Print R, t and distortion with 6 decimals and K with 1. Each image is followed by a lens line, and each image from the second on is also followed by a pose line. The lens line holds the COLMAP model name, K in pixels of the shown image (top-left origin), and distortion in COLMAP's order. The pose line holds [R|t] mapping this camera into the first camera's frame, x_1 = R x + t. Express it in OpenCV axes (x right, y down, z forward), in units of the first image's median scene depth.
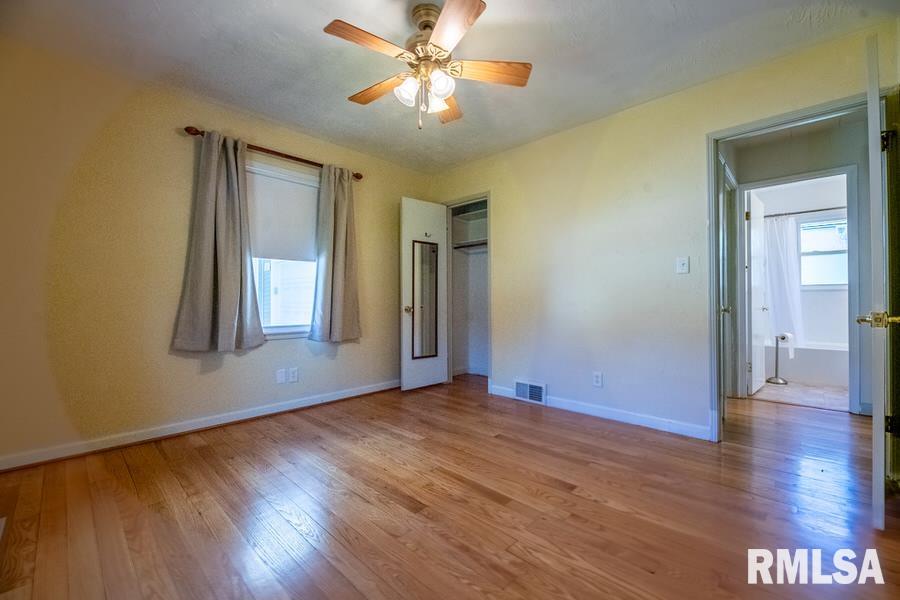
lens RADIAL K [[382.1, 0, 446.6], [0, 382.1, 292.9], [0, 0, 1]] dist [-0.001002, -0.000198]
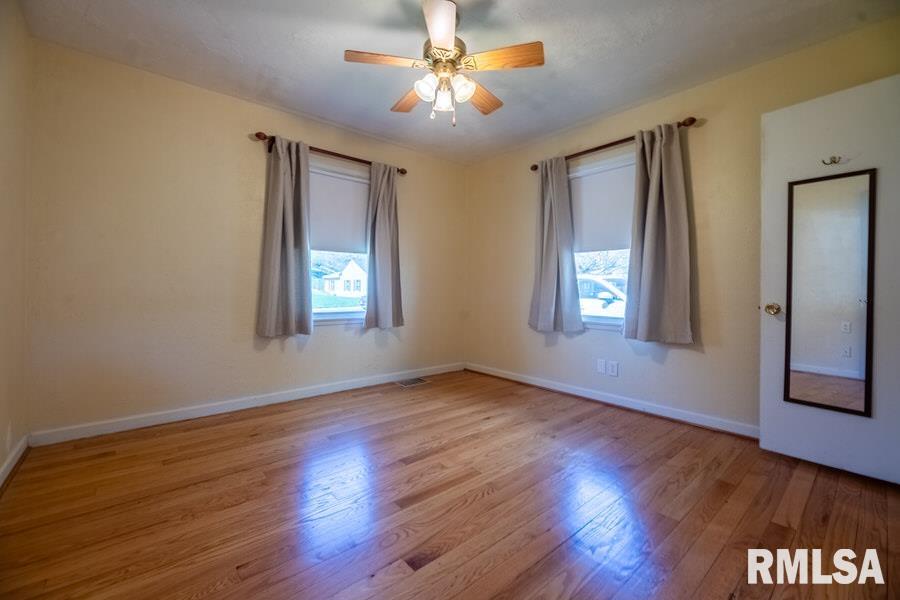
lens RADIAL K [[385.1, 0, 446.7], [0, 385.1, 285.5], [0, 0, 1]] dist [-0.000495, -0.000070]
pose [[-0.116159, -0.008204, -0.993197, 0.728005], [0.013092, 0.999866, -0.009791, 0.010527], [0.993144, -0.014140, -0.116036, 0.822083]]
